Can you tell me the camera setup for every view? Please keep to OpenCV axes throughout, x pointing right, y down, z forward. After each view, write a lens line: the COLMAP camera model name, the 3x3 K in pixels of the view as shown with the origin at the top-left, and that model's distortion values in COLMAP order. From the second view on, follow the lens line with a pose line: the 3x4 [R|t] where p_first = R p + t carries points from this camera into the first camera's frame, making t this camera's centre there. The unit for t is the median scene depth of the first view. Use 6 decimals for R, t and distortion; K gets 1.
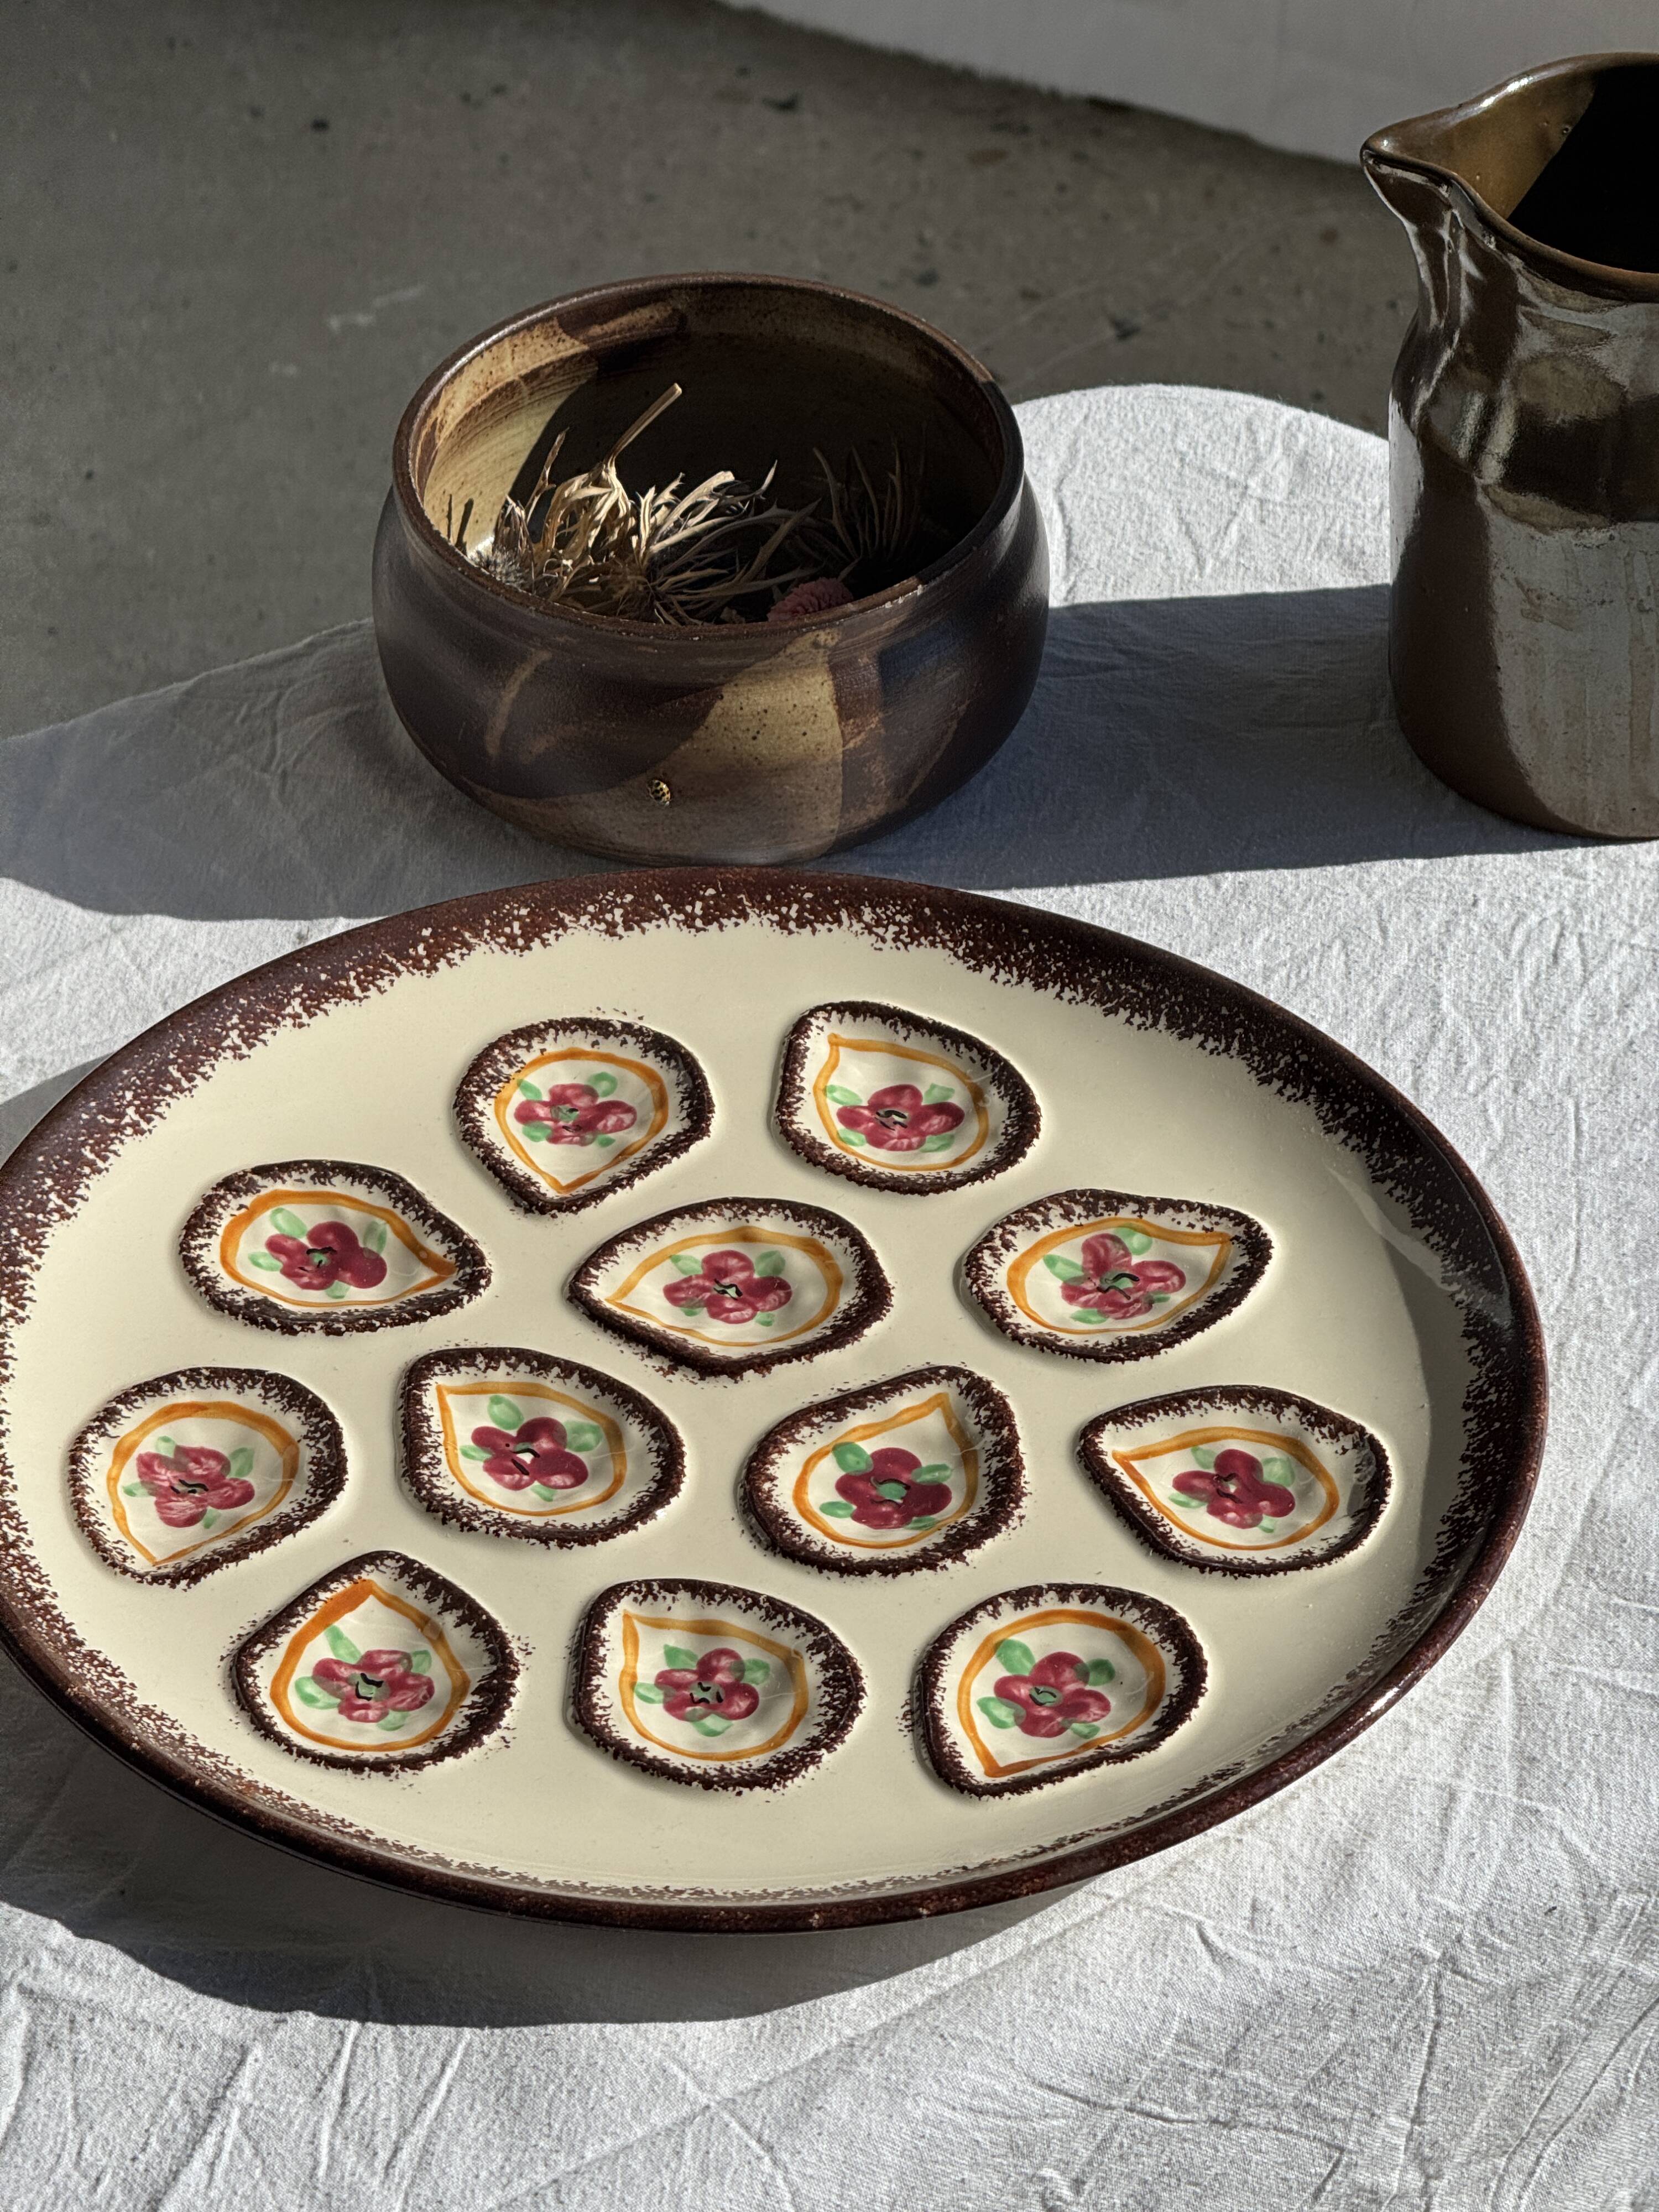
lens RADIAL K [[7897.0, 0, 942.8], [0, 7897.0, 1079.2], [0, 0, 1]] dist [0.313956, 0.000000]
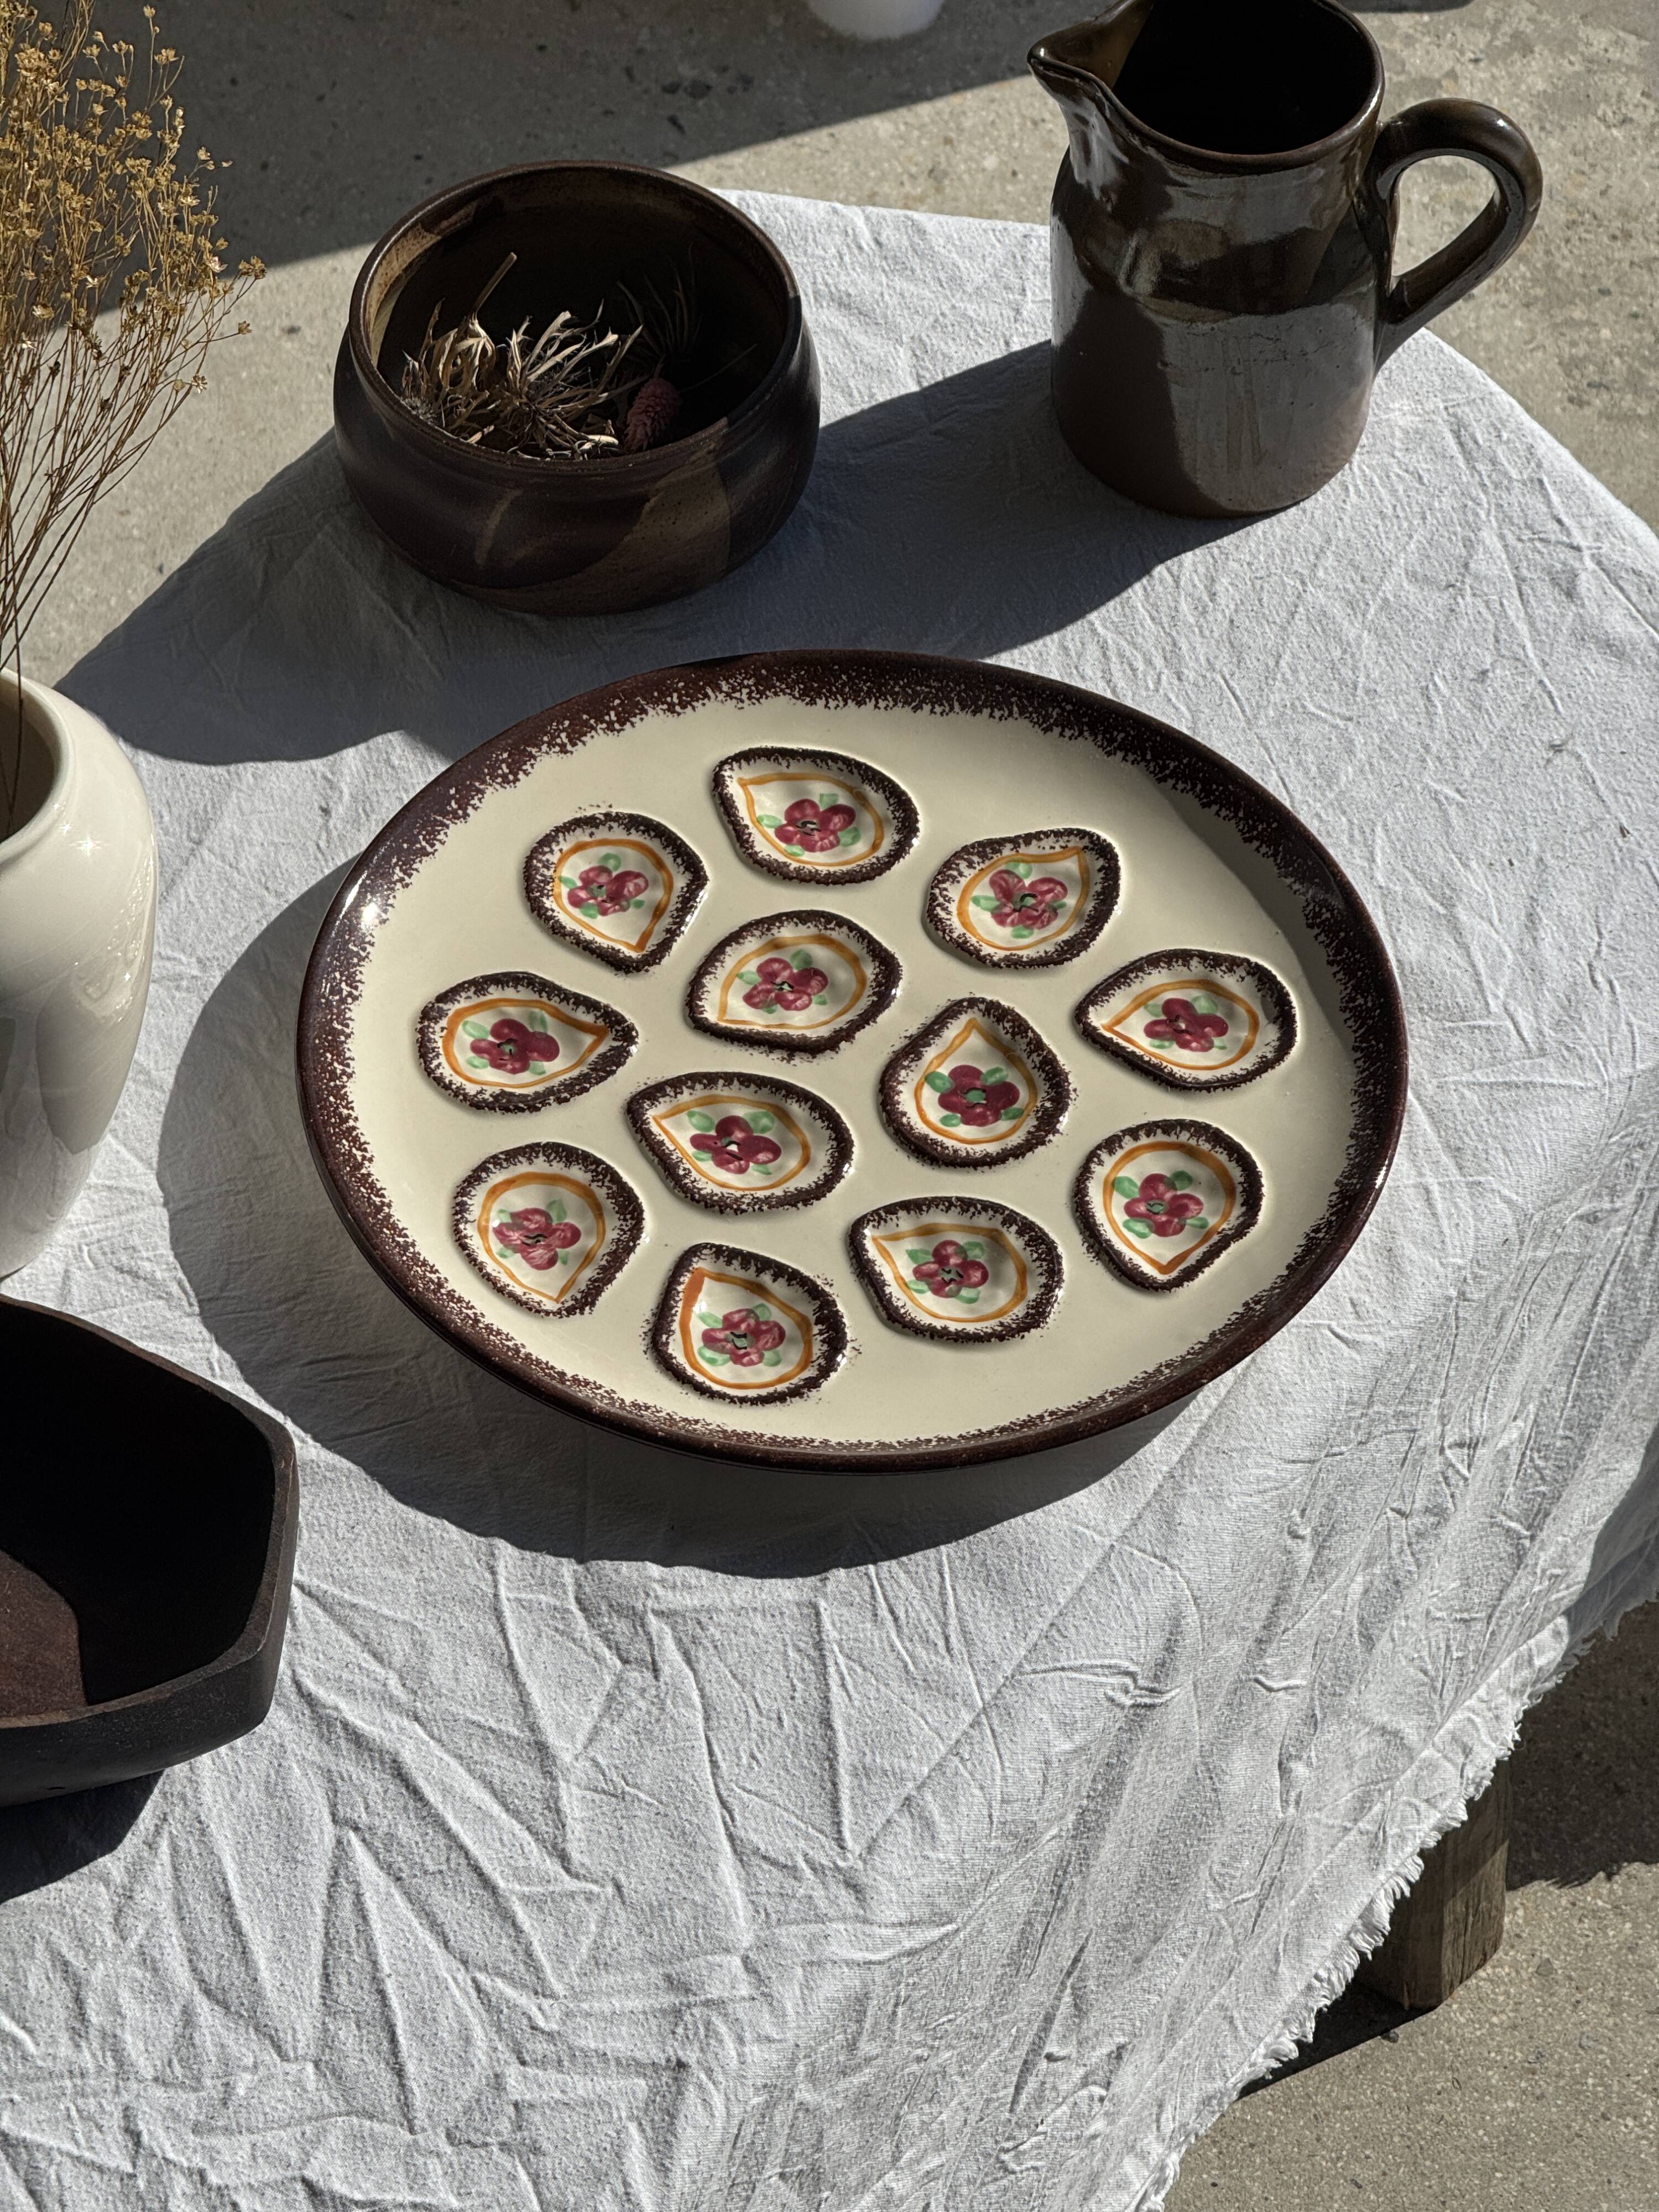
lens RADIAL K [[7897.0, 0, 884.0], [0, 7897.0, 962.7], [0, 0, 1]] dist [0.313956, 0.000000]
pose [[0.911648, -0.293401, 0.287772, -0.425386], [0.244647, 0.950081, 0.193635, -0.252823], [-0.330220, -0.106124, 0.937919, -0.356202]]
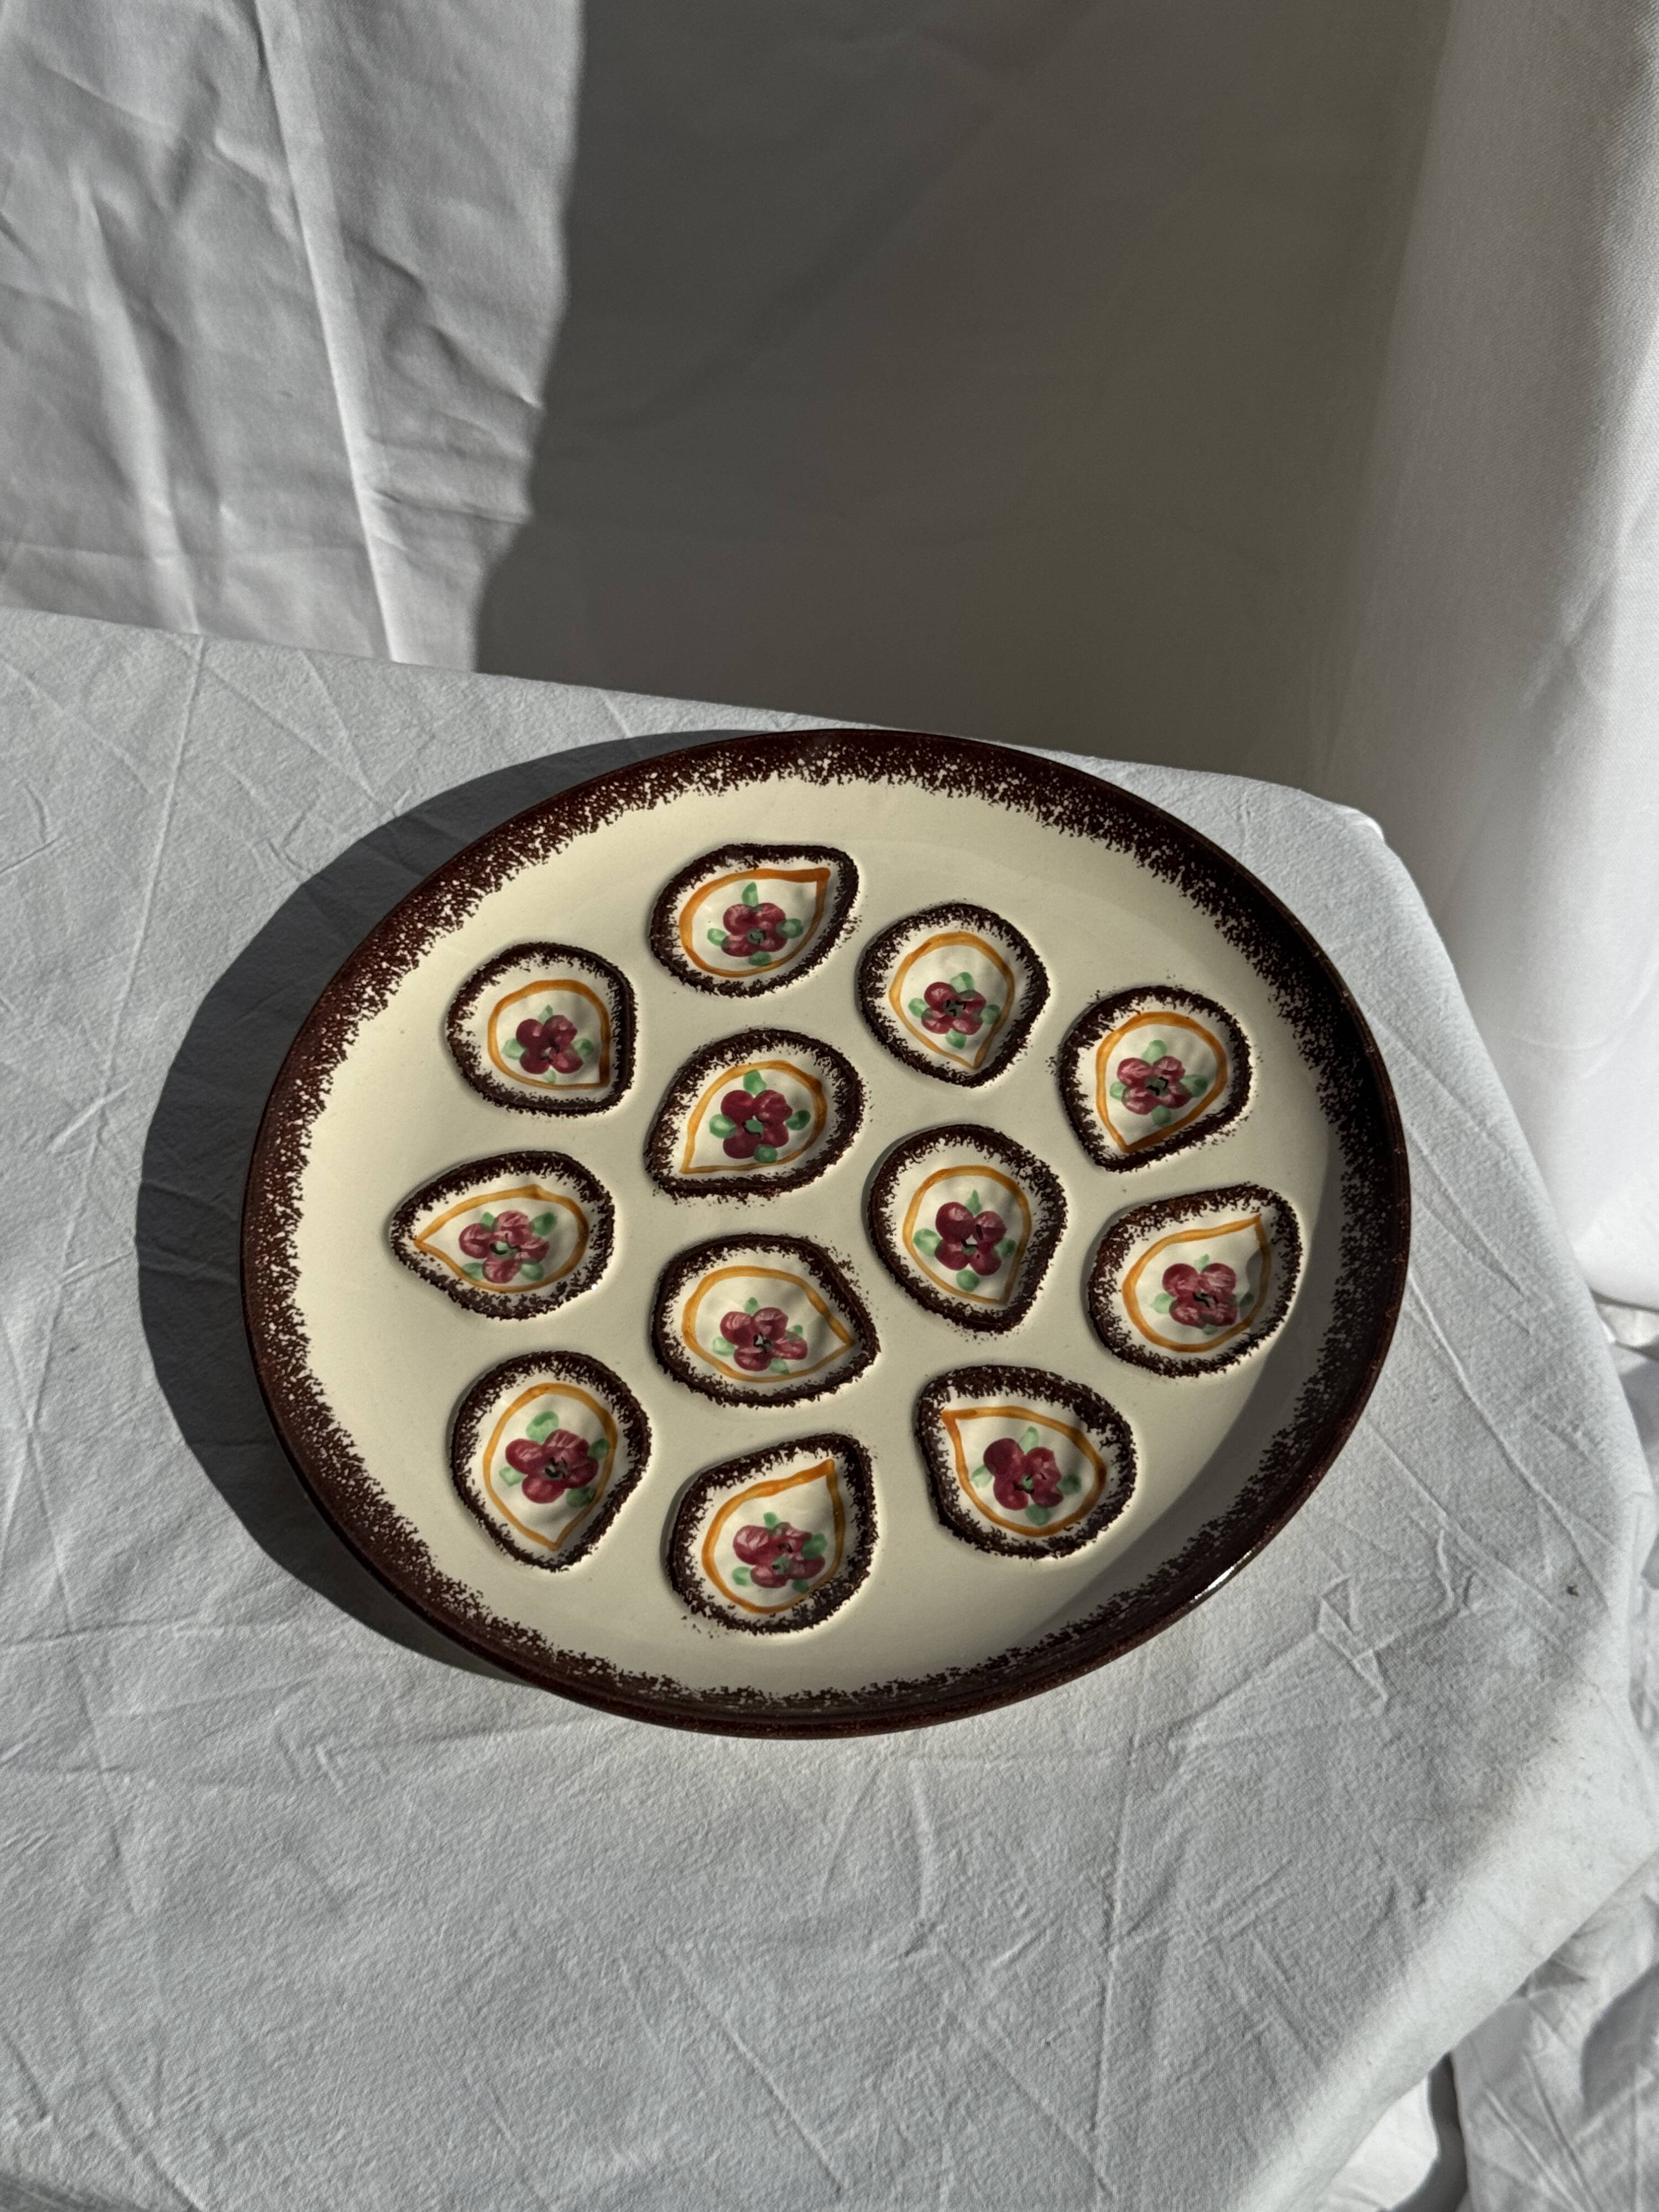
lens RADIAL K [[3204.2, 0, 836.8], [0, 3204.2, 1093.3], [0, 0, 1]] dist [0.128369, 0.000000]
pose [[-0.895813, -0.345761, 0.279227, -0.177364], [0.316333, -0.054744, 0.947067, -0.486624], [-0.312173, 0.936724, 0.158415, 0.874778]]
